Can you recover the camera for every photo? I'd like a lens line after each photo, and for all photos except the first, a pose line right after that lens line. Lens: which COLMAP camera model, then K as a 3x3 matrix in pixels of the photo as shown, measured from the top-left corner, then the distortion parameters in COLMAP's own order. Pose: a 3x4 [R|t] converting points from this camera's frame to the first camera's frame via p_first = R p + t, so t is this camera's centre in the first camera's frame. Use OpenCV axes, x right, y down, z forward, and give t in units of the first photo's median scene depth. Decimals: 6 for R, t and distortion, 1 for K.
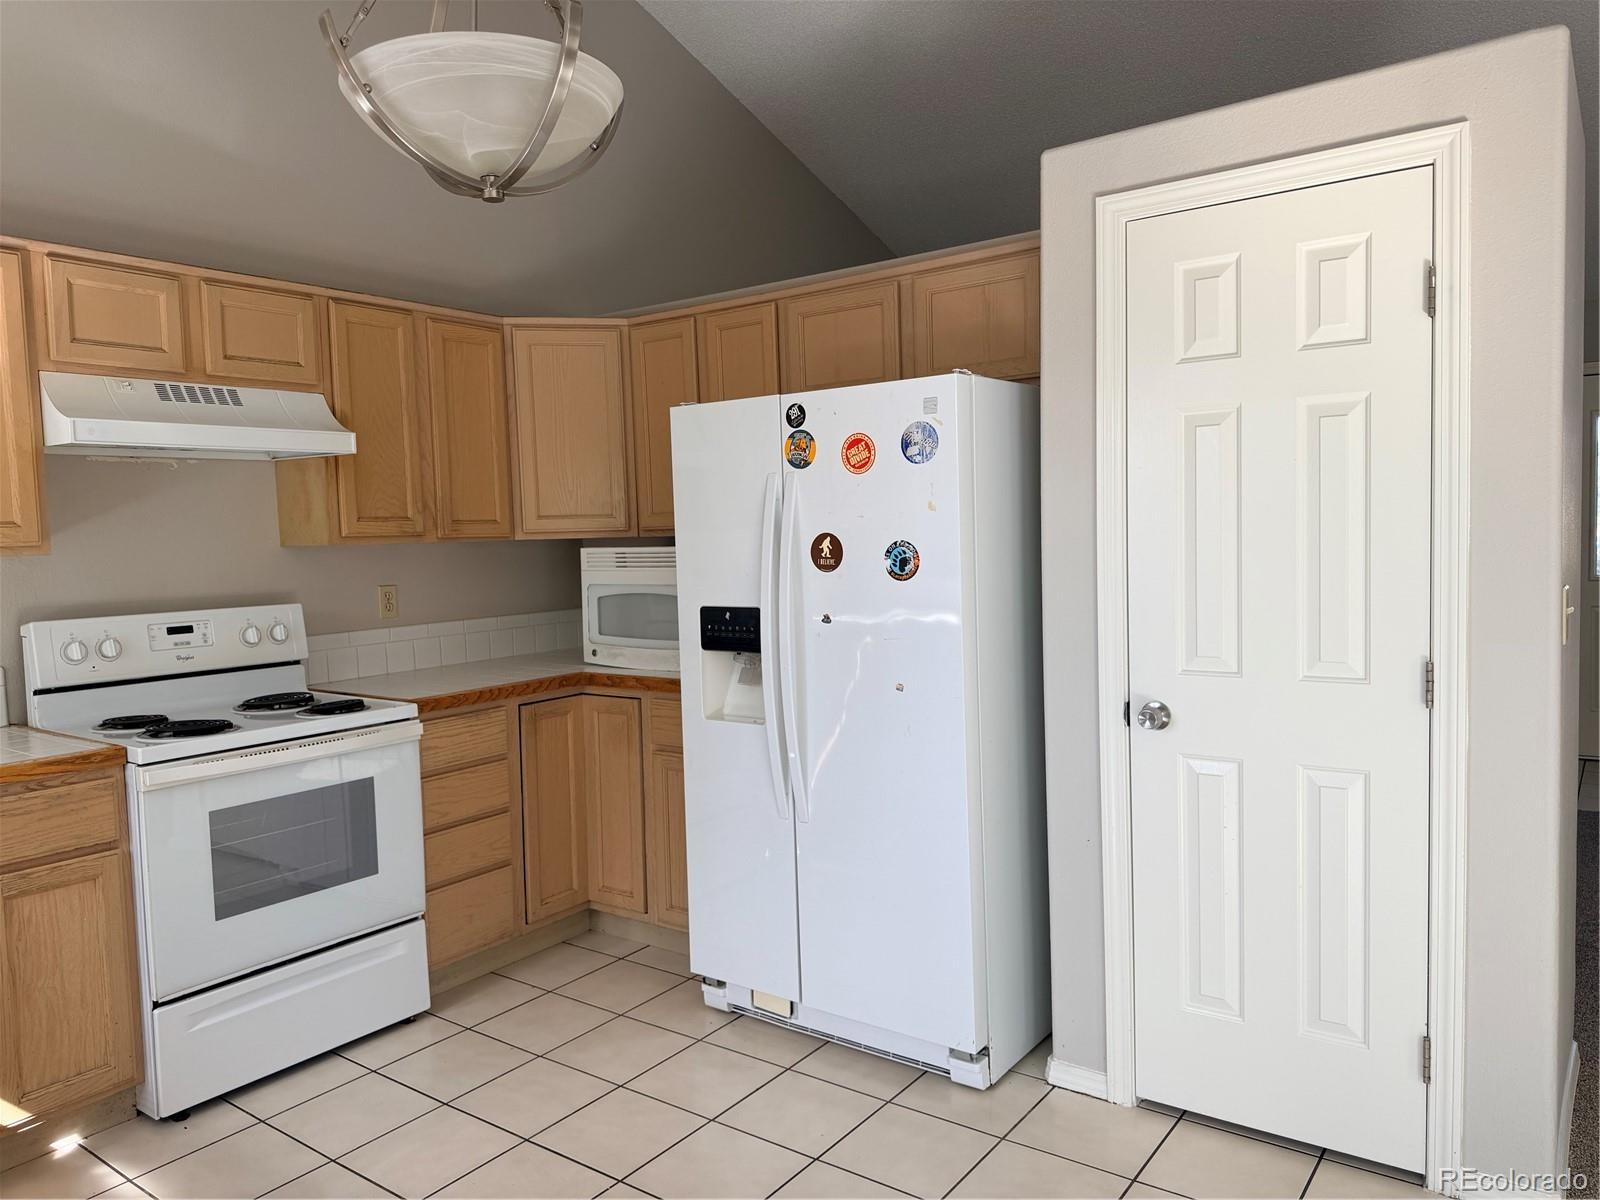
lens RADIAL K [[1117.0, 0, 803.7], [0, 1117.0, 602.3], [0, 0, 1]] dist [0.047029, -0.058701]
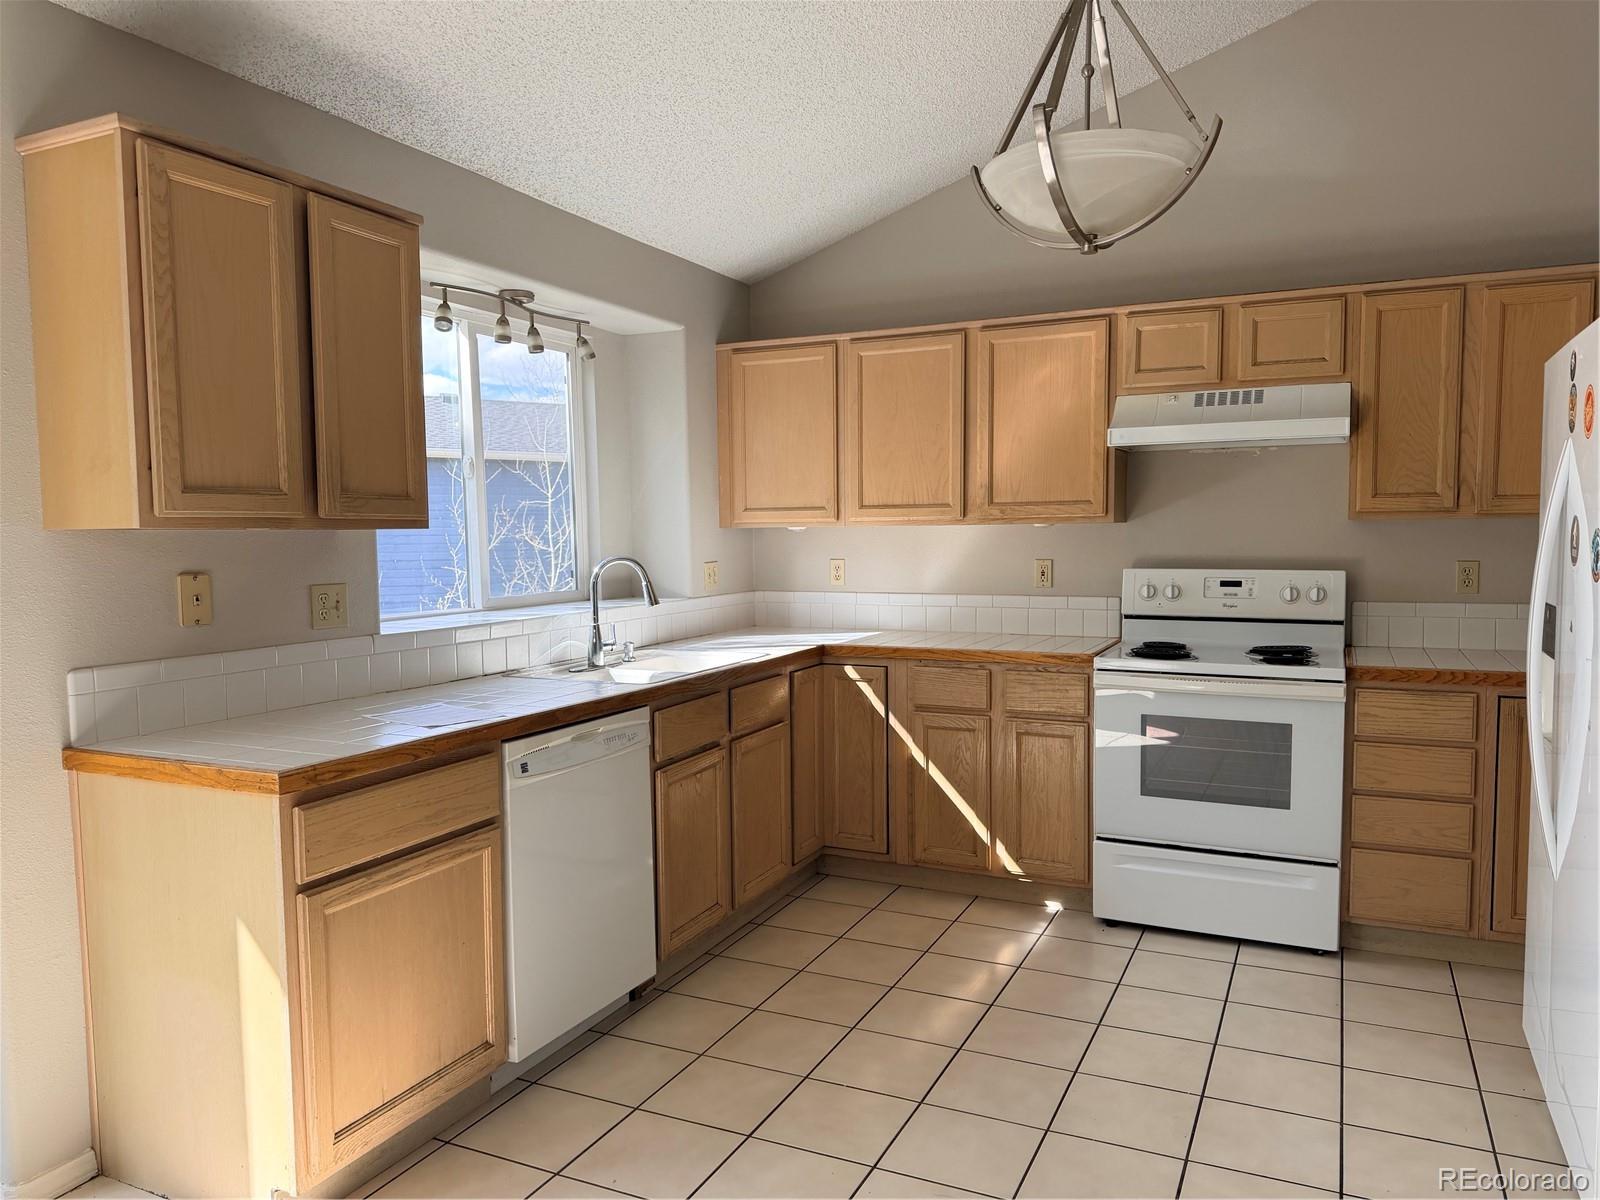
lens RADIAL K [[1117.0, 0, 797.3], [0, 1117.0, 608.1], [0, 0, 1]] dist [0.047029, -0.058701]
pose [[0.192343, 0.095975, -0.976623, 0.618807], [-0.062537, 0.994382, 0.085404, -0.026990], [0.979333, 0.044648, 0.197265, 0.282767]]
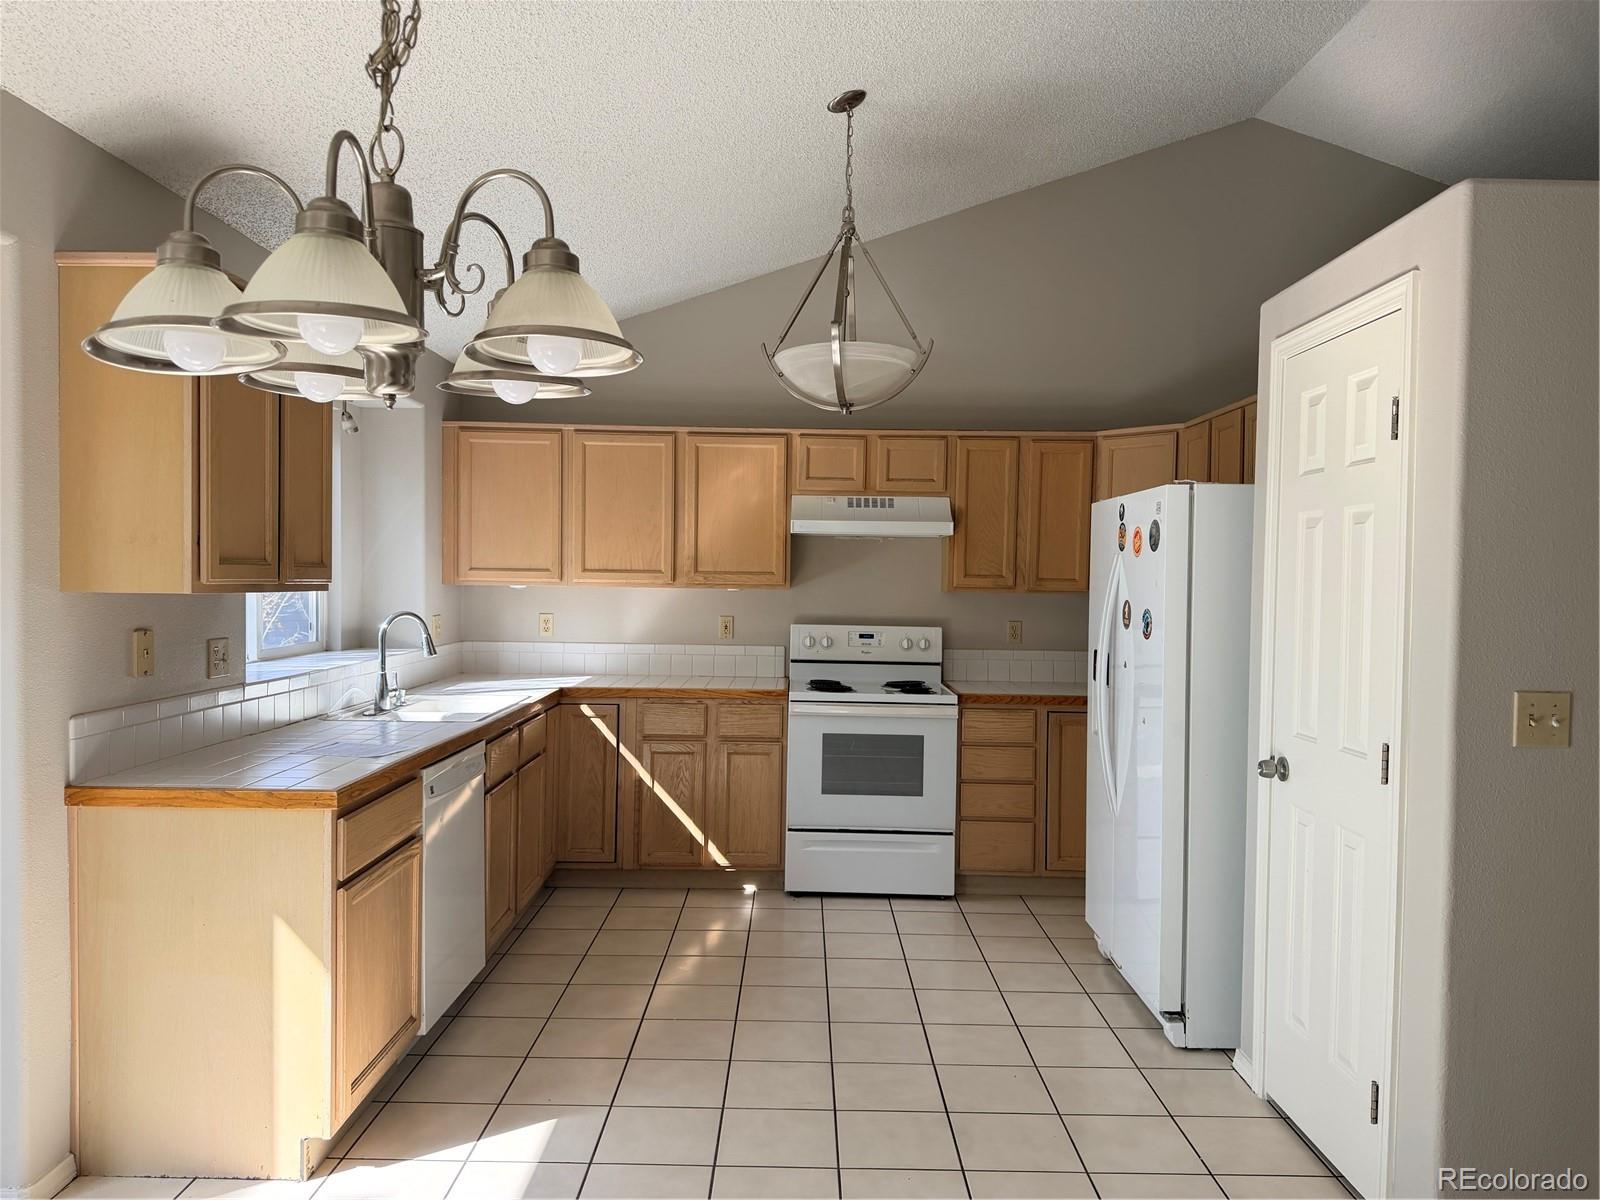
lens RADIAL K [[1117.0, 0, 794.8], [0, 1117.0, 594.6], [0, 0, 1]] dist [0.047029, -0.058701]
pose [[0.590109, 0.050804, -0.805724, 0.788721], [-0.087343, 0.996178, -0.001157, -0.028537], [0.802585, 0.071057, 0.592291, -0.111230]]
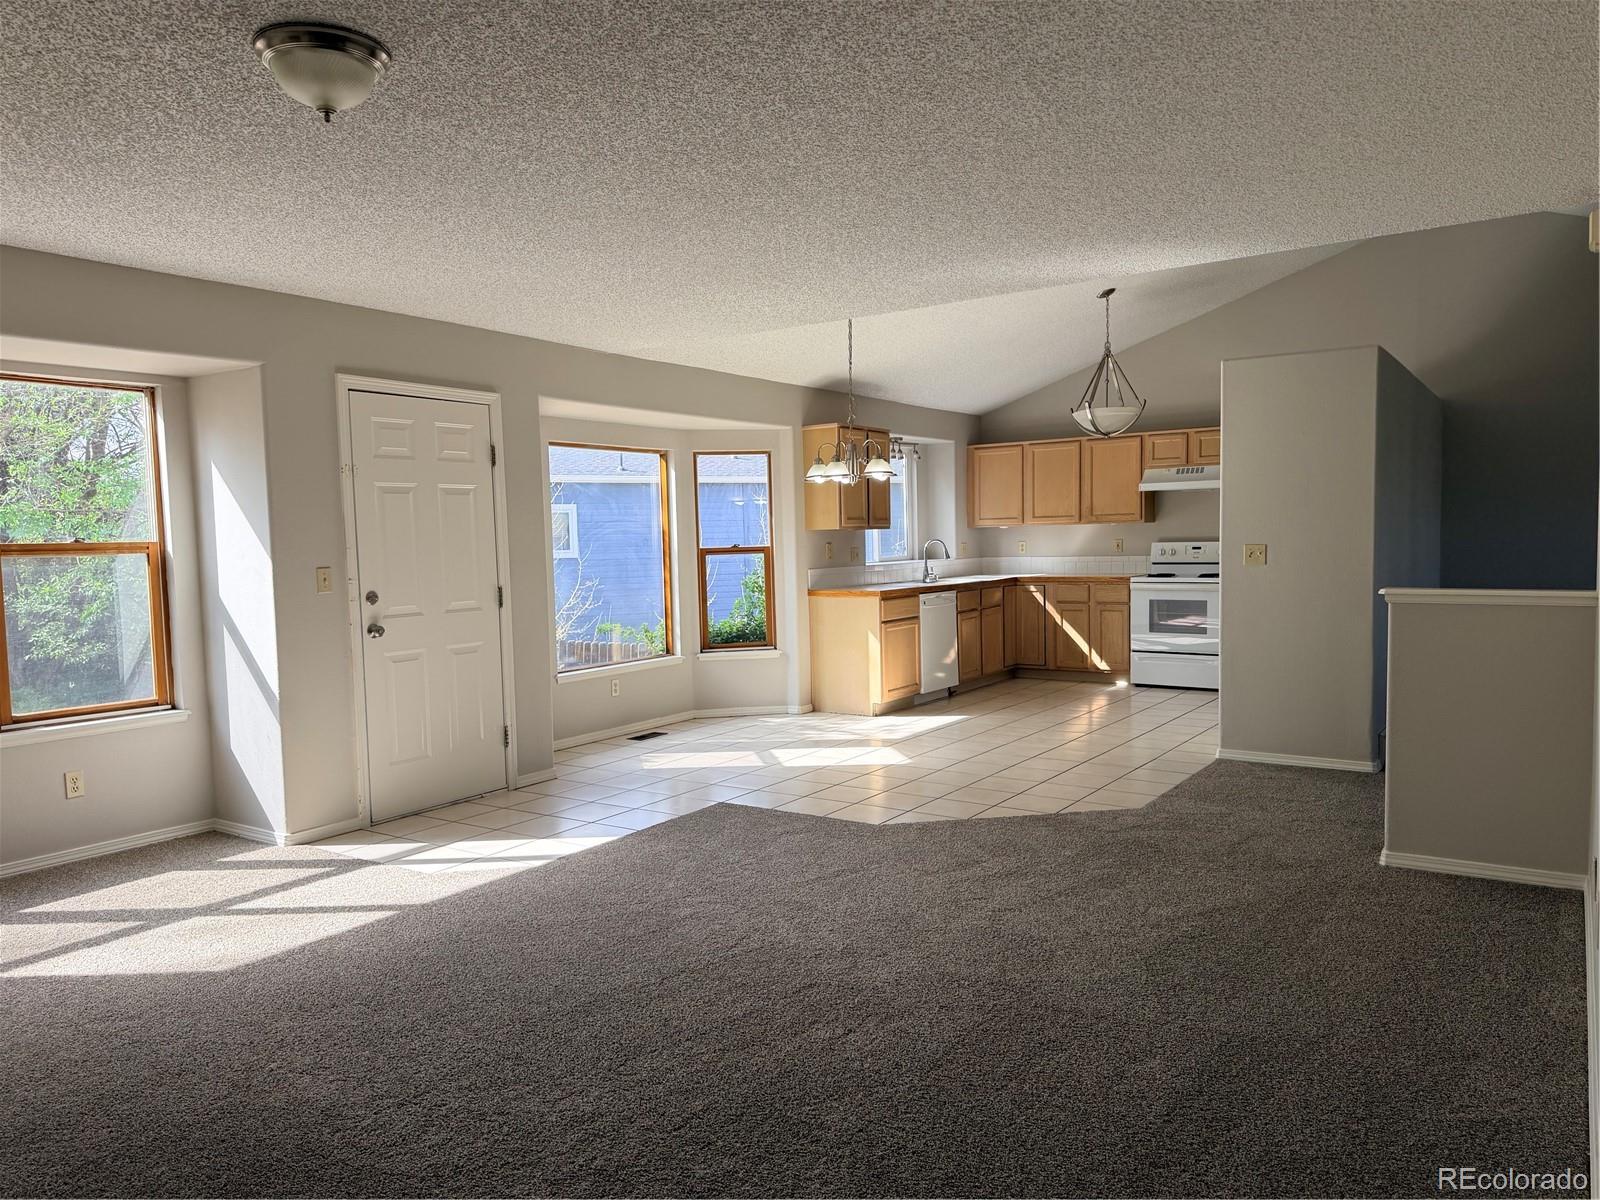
lens RADIAL K [[1117.0, 0, 765.2], [0, 1117.0, 621.6], [0, 0, 1]] dist [0.047029, -0.058701]
pose [[0.012389, 0.105824, -0.994308, 2.499795], [-0.045285, 0.993423, 0.105166, -0.044675], [0.998897, 0.043725, 0.017100, -0.187140]]
